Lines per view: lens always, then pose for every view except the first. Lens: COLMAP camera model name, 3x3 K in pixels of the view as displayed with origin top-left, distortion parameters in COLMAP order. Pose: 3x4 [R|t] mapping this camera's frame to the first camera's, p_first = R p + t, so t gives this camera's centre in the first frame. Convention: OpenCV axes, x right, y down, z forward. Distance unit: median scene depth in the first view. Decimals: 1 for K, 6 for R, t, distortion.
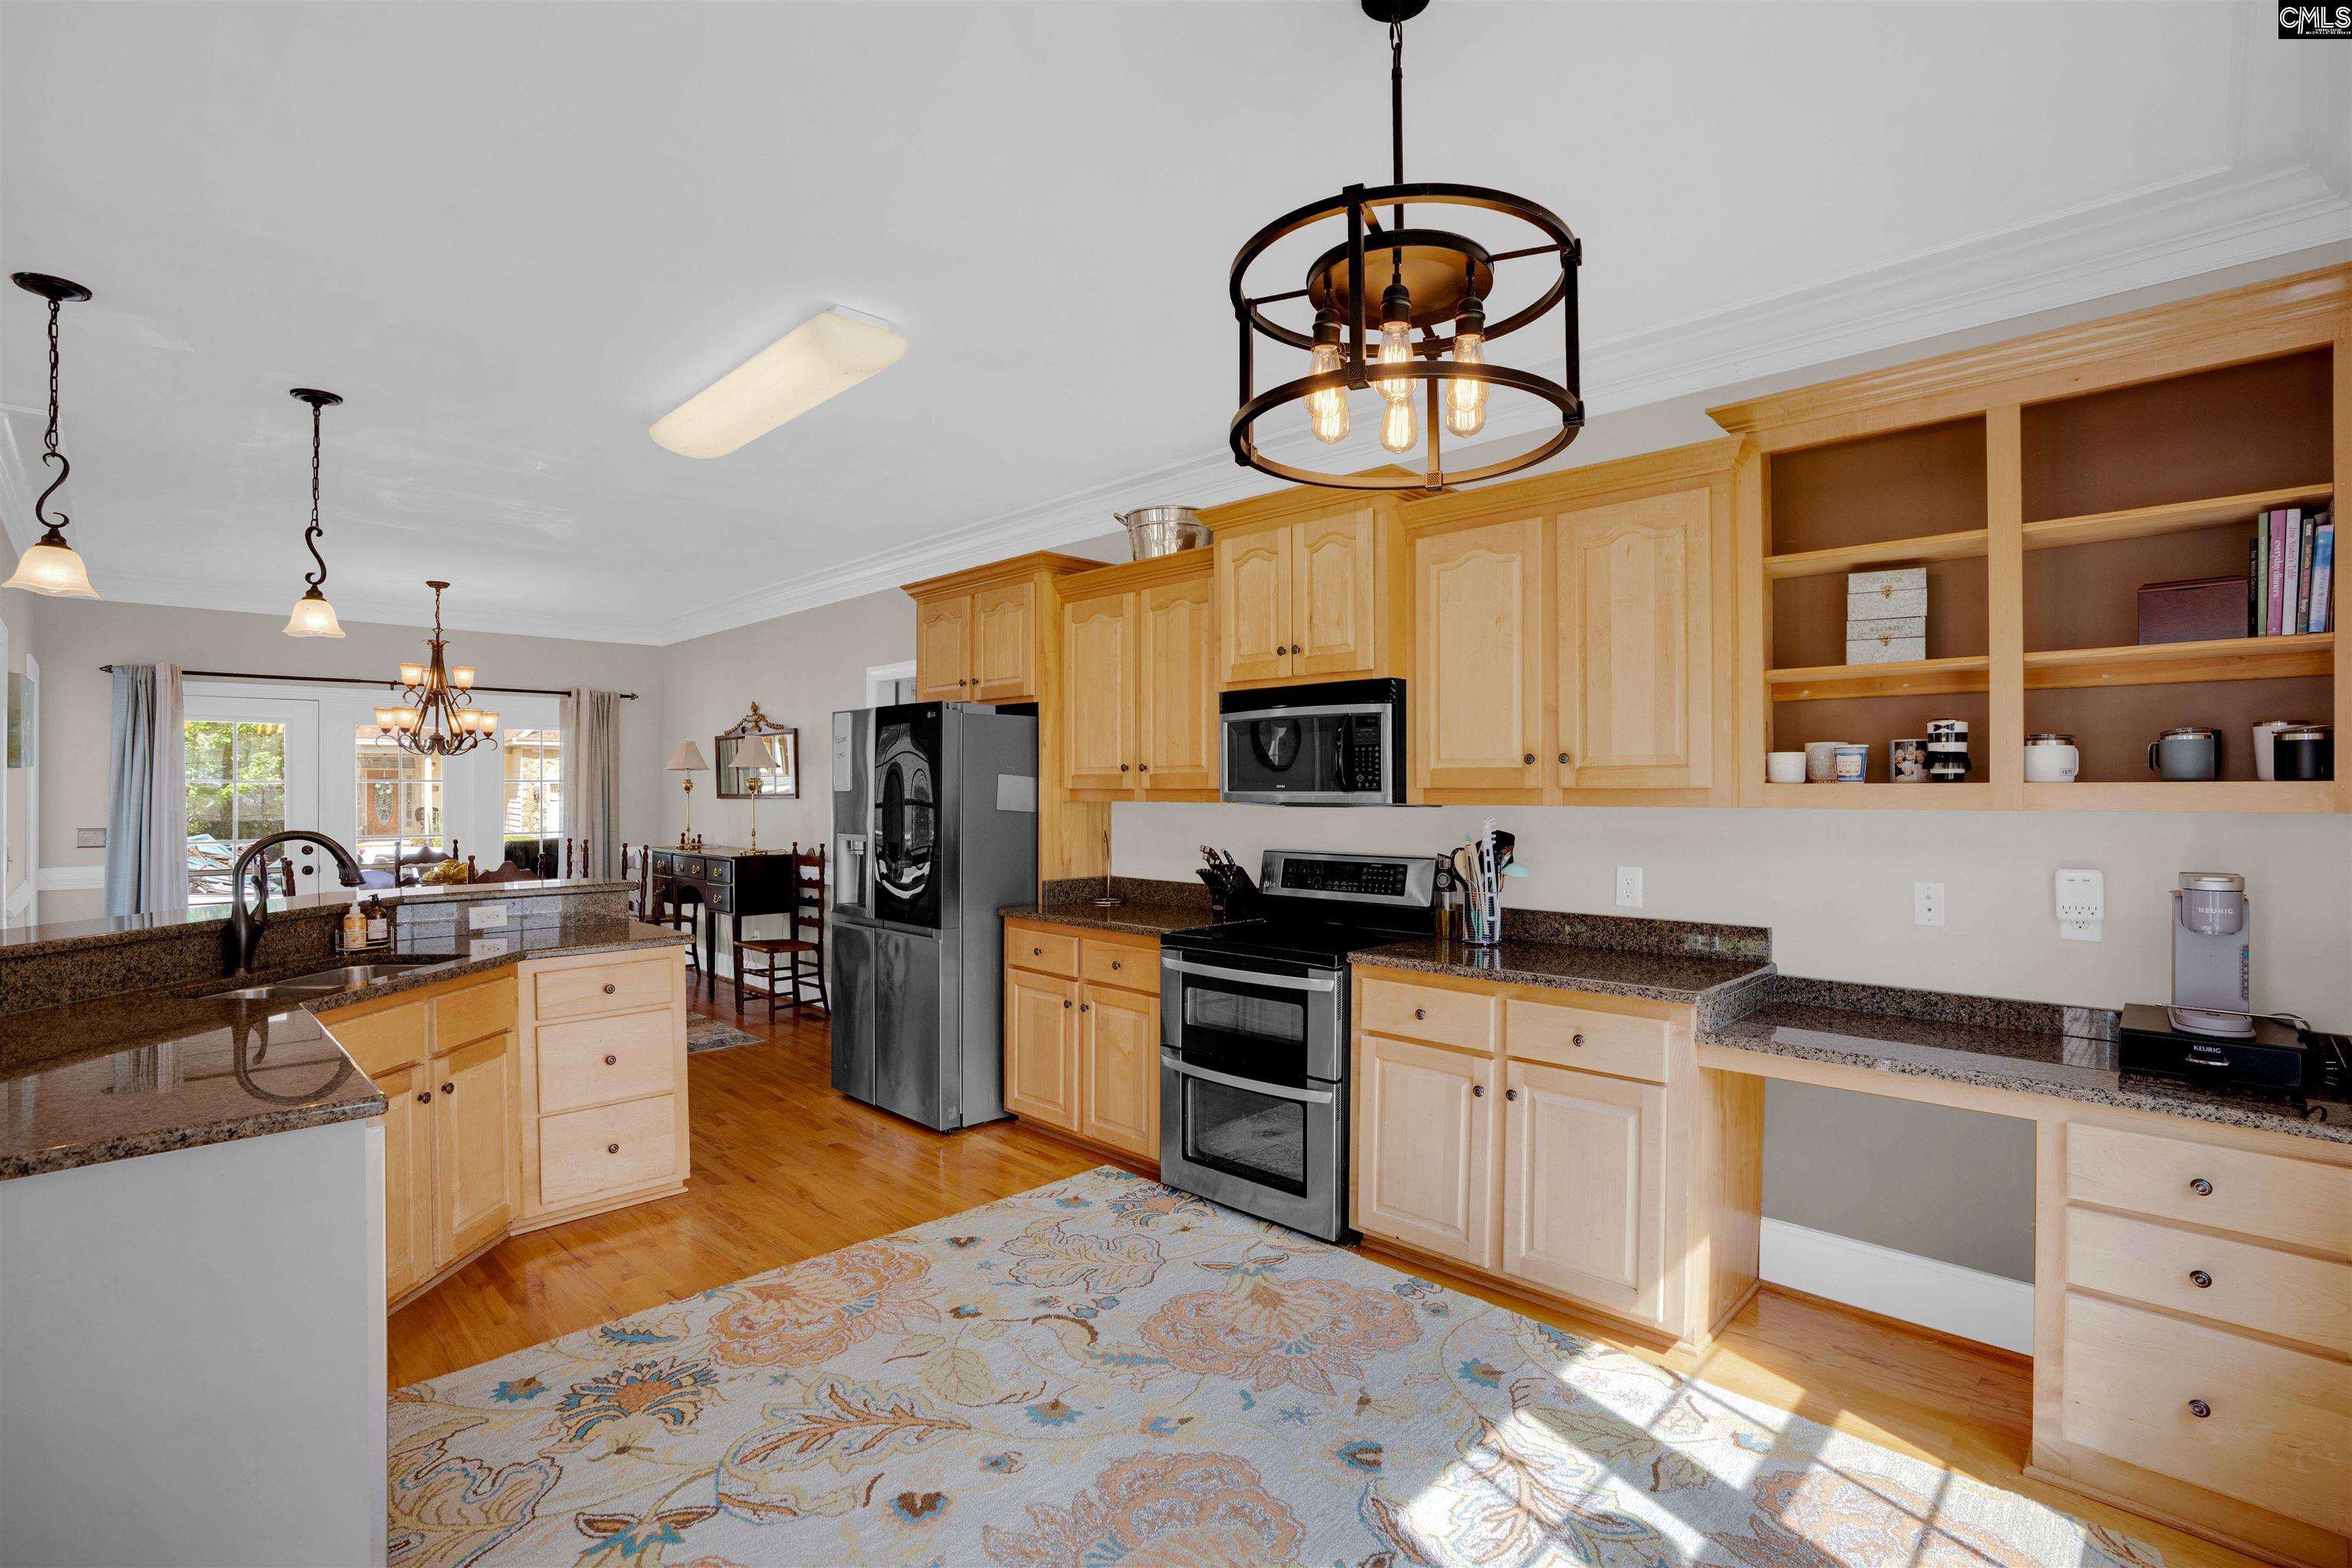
lens RADIAL K [[1122.2, 0, 1190.7], [0, 1122.2, 782.1], [0, 0, 1]] dist [-0.062705, 0.025501]
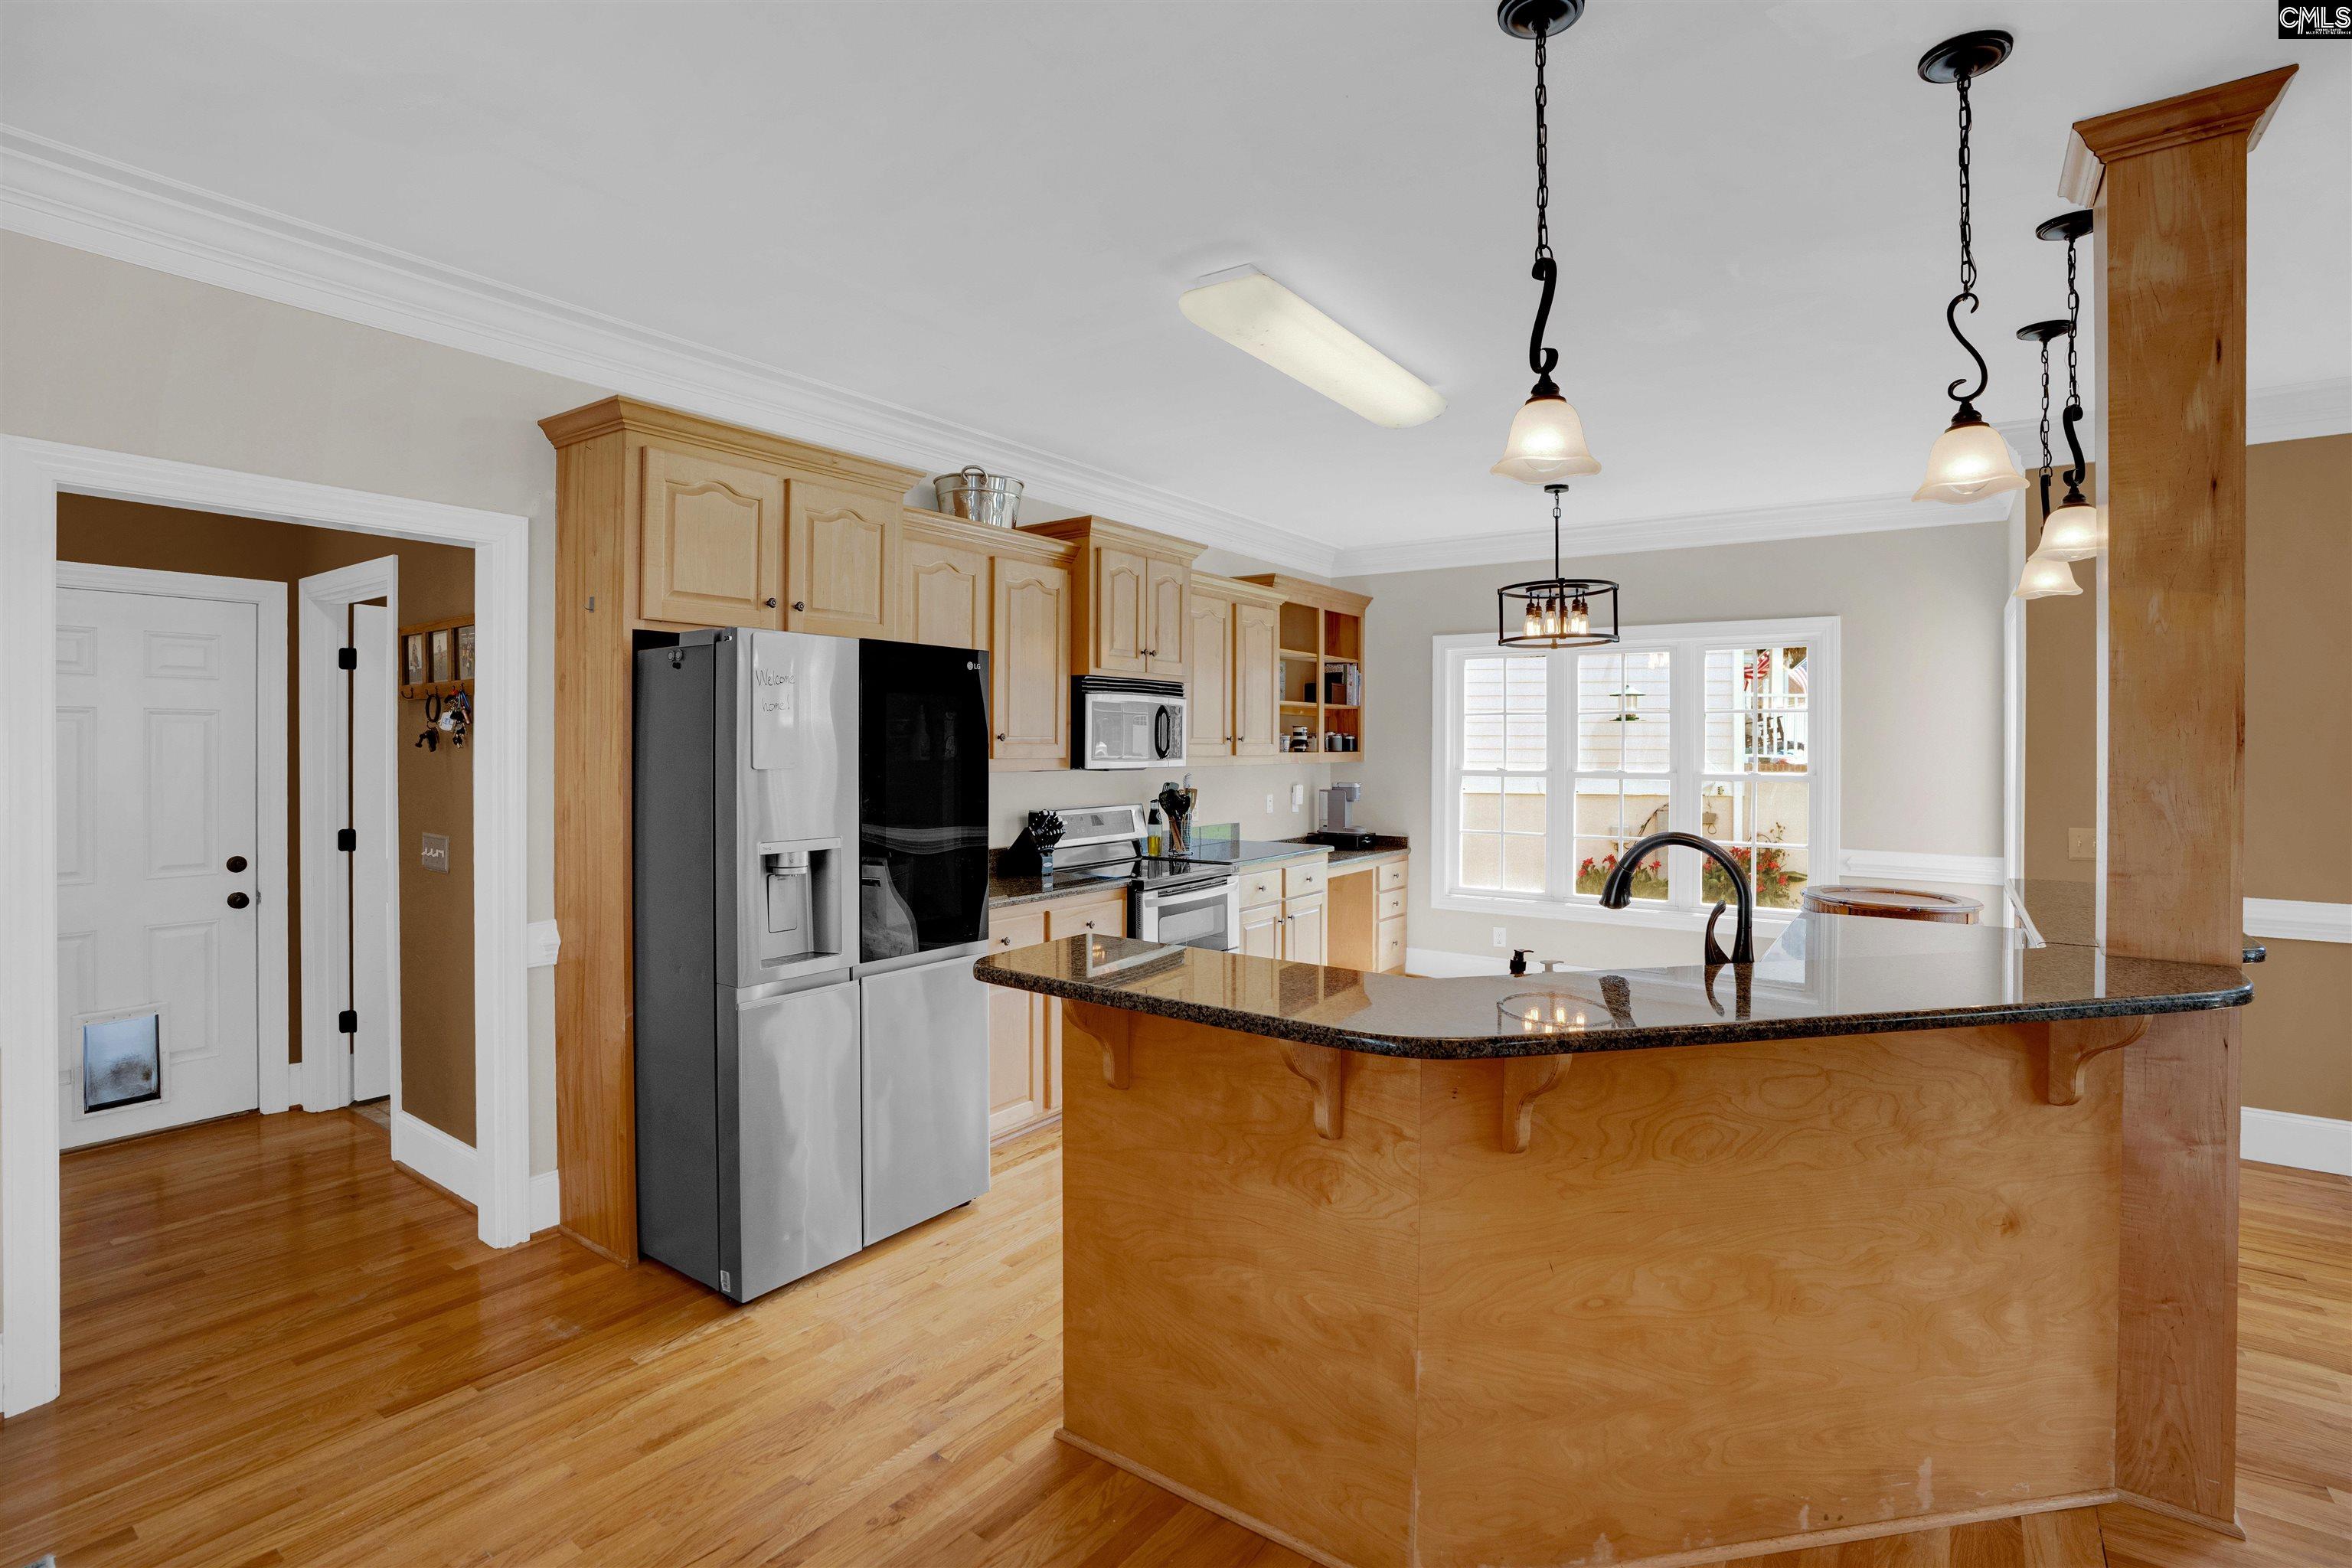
lens RADIAL K [[1122.2, 0, 1190.7], [0, 1122.2, 782.1], [0, 0, 1]] dist [-0.062705, 0.025501]
pose [[-0.188197, -0.029548, 0.981687, -1.724994], [-0.002094, 0.999557, 0.029684, -0.006302], [-0.982129, 0.003531, -0.188176, 1.693849]]
